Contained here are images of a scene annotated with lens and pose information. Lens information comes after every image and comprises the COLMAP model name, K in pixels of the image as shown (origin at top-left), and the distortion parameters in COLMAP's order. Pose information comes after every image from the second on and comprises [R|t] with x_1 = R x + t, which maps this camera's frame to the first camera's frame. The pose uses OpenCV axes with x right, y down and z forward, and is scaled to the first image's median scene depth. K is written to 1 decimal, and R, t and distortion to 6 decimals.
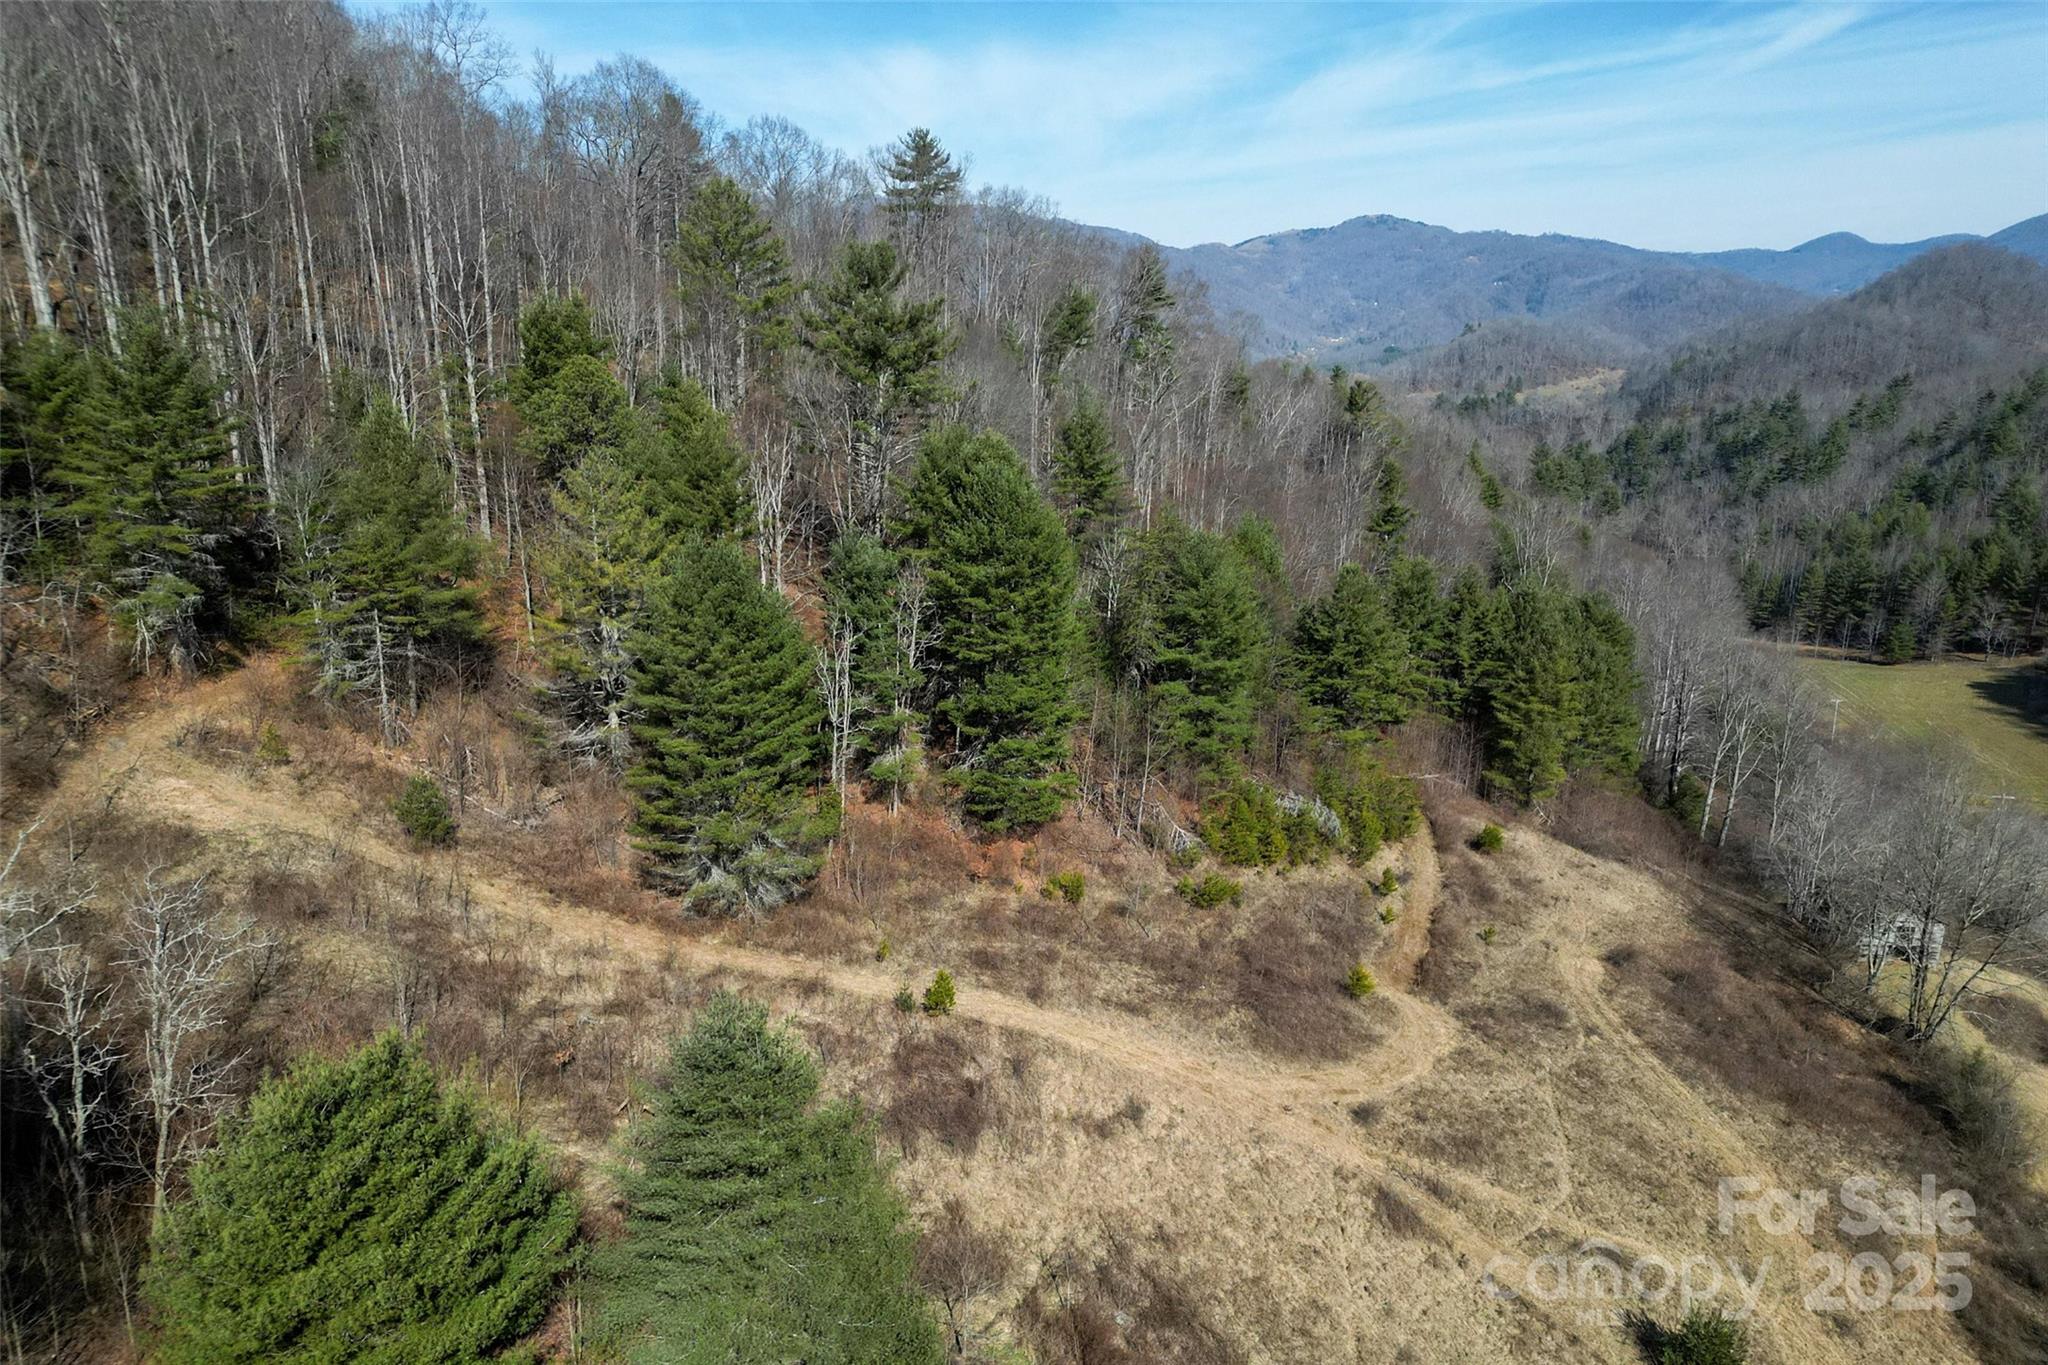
lens RADIAL K [[1435.3, 0, 1039.0], [0, 1435.3, 751.9], [0, 0, 1]] dist [0.088310, -0.092840]
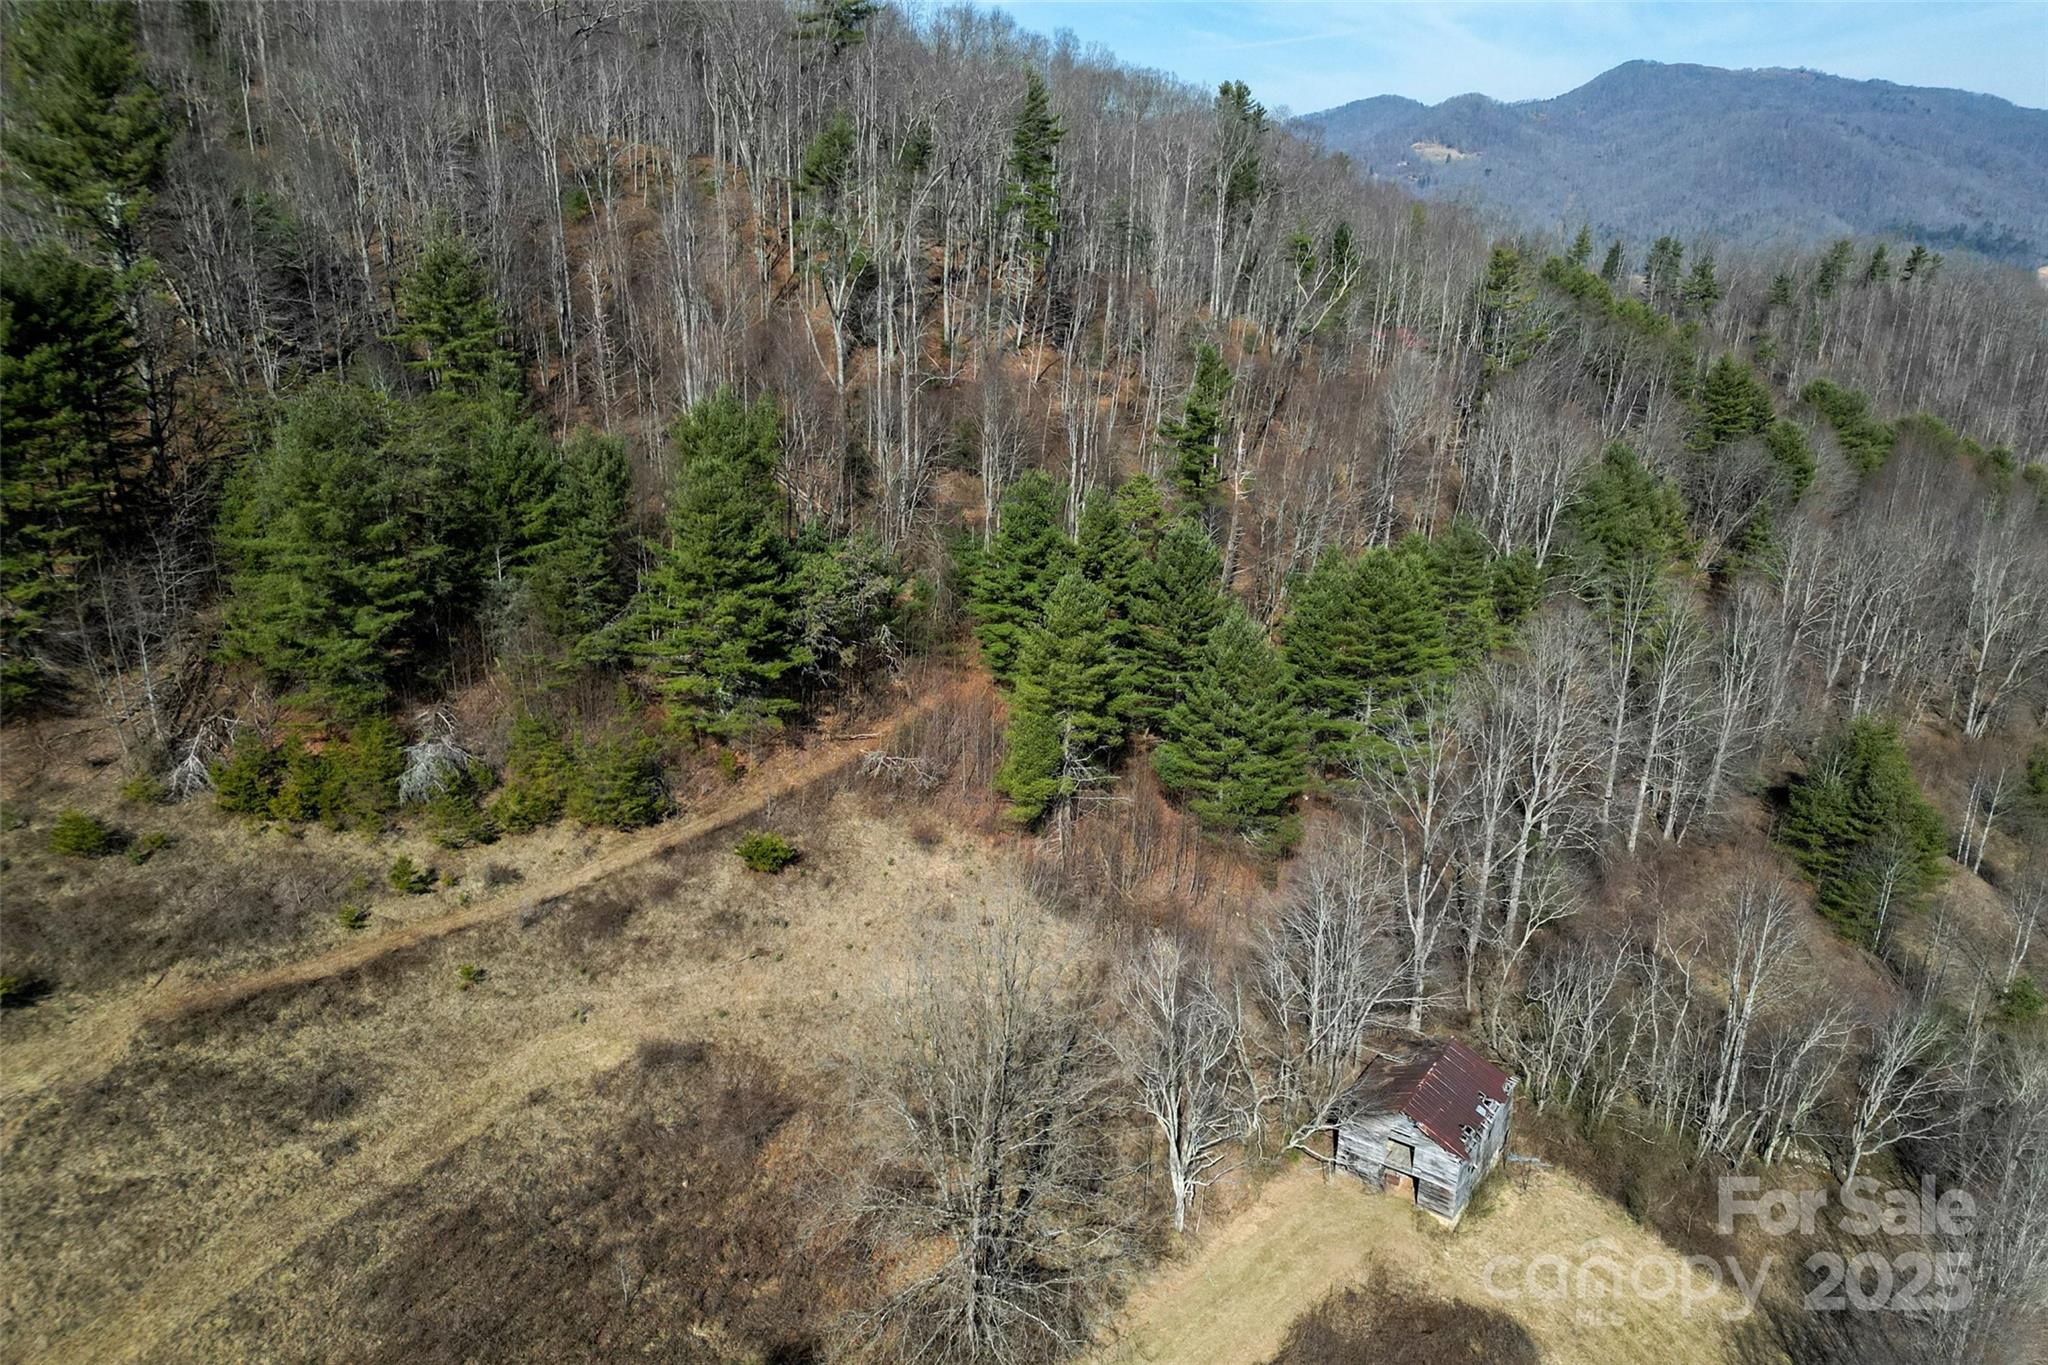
lens RADIAL K [[1424.7, 0, 1024.0], [0, 1424.7, 682.5], [0, 0, 1]] dist [0.080001, -0.073237]
pose [[0.877031, 0.157910, -0.453742, 0.872684], [-0.143666, 0.987426, 0.065951, -0.107857], [0.458451, 0.007346, 0.888689, 0.495876]]
